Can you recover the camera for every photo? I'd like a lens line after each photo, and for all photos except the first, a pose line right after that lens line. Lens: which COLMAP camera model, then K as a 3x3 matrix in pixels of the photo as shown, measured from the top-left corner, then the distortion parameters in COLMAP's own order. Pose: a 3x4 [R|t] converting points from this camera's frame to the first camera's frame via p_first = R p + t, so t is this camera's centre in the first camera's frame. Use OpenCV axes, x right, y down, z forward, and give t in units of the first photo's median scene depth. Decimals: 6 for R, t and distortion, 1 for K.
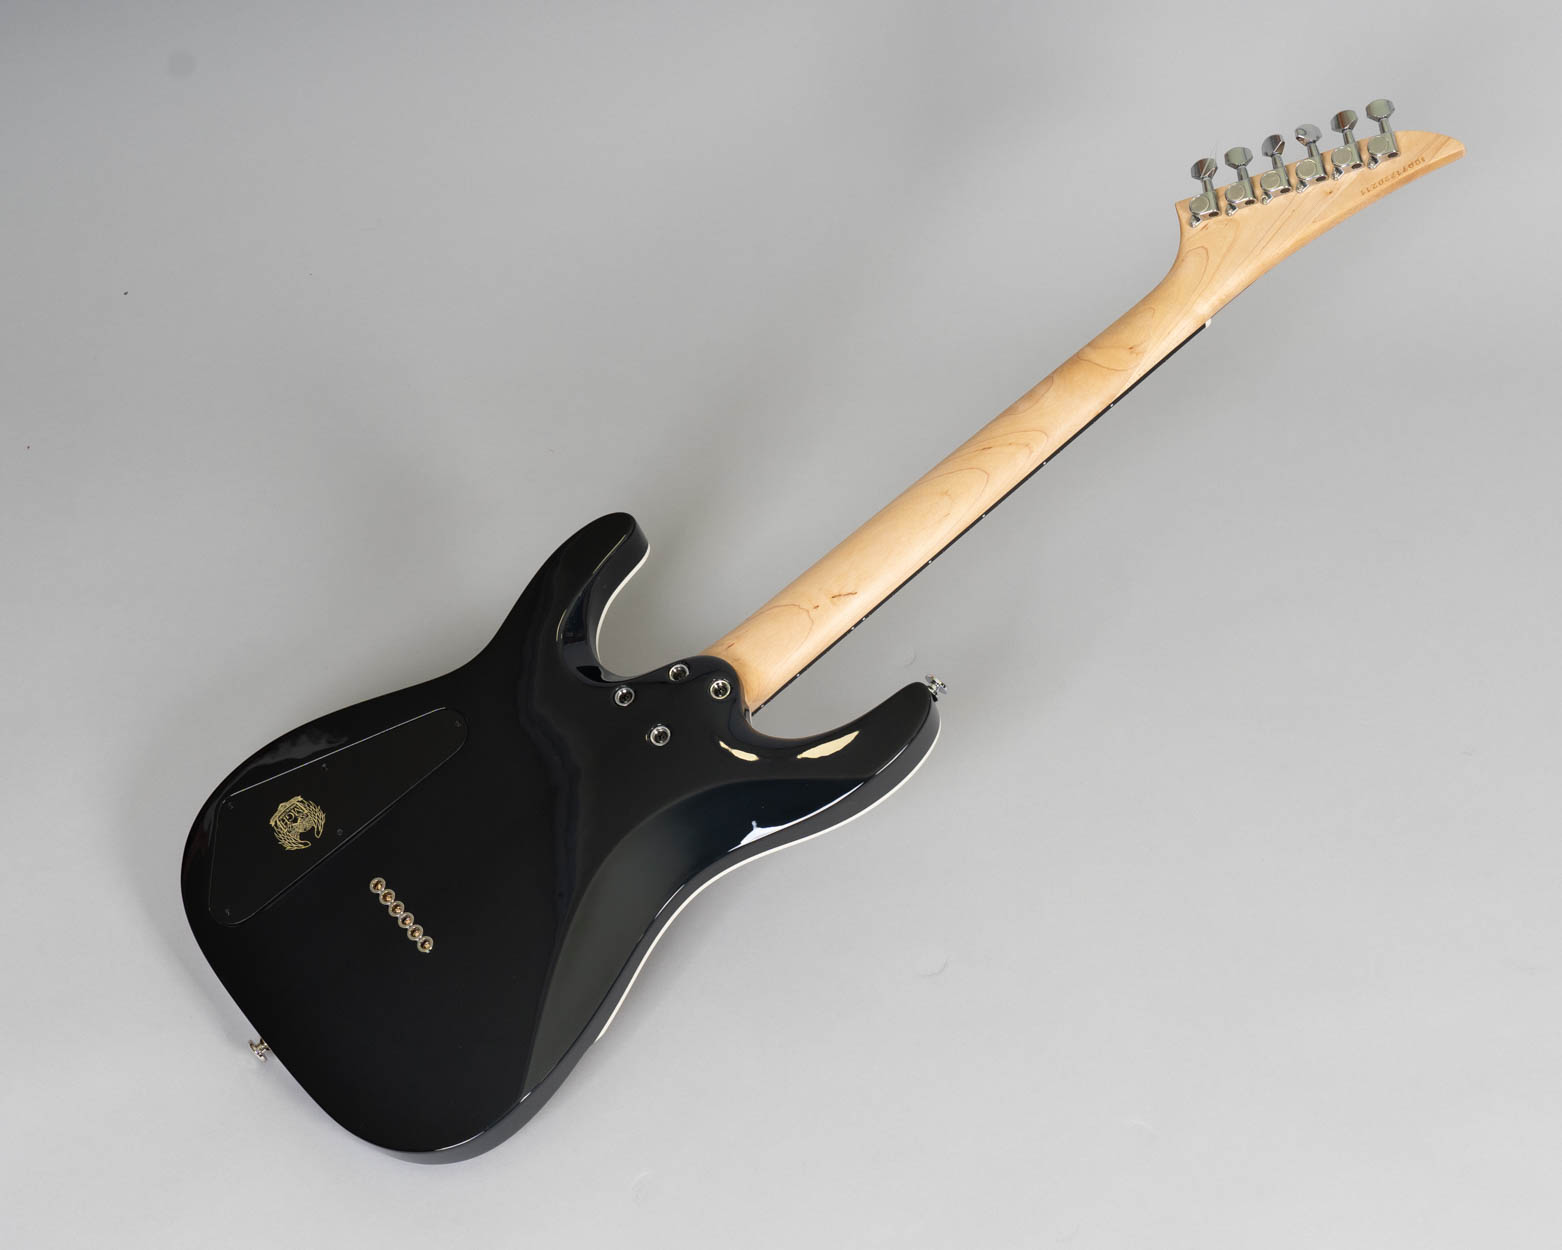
lens RADIAL K [[2284.0, 0, 785.7], [0, 2284.0, 632.8], [0, 0, 1]] dist [-0.138160, 0.000000]
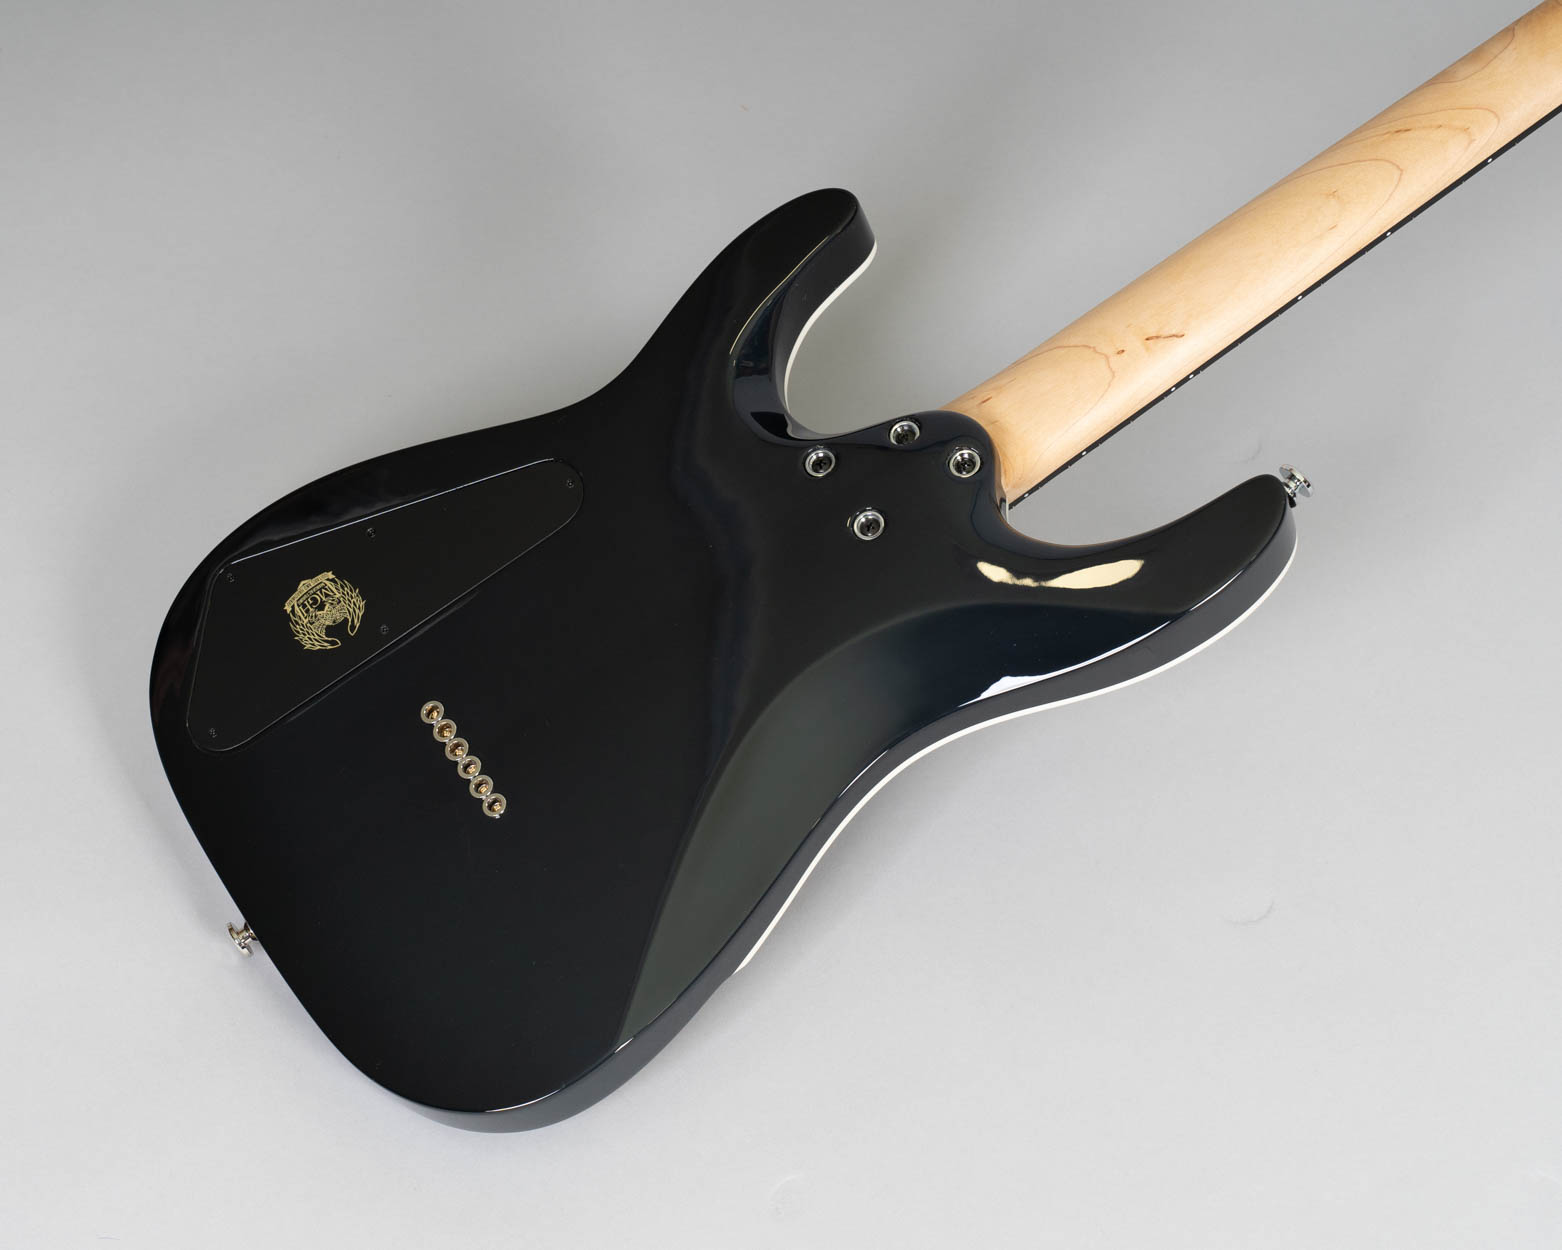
lens RADIAL K [[2811.2, 0, 774.6], [0, 2811.2, 616.2], [0, 0, 1]] dist [-0.028400, 0.000000]
pose [[0.991638, 0.085808, -0.096390, -0.001012], [-0.079177, 0.994355, 0.070639, 0.015570], [0.101907, -0.062417, 0.992834, 0.180455]]
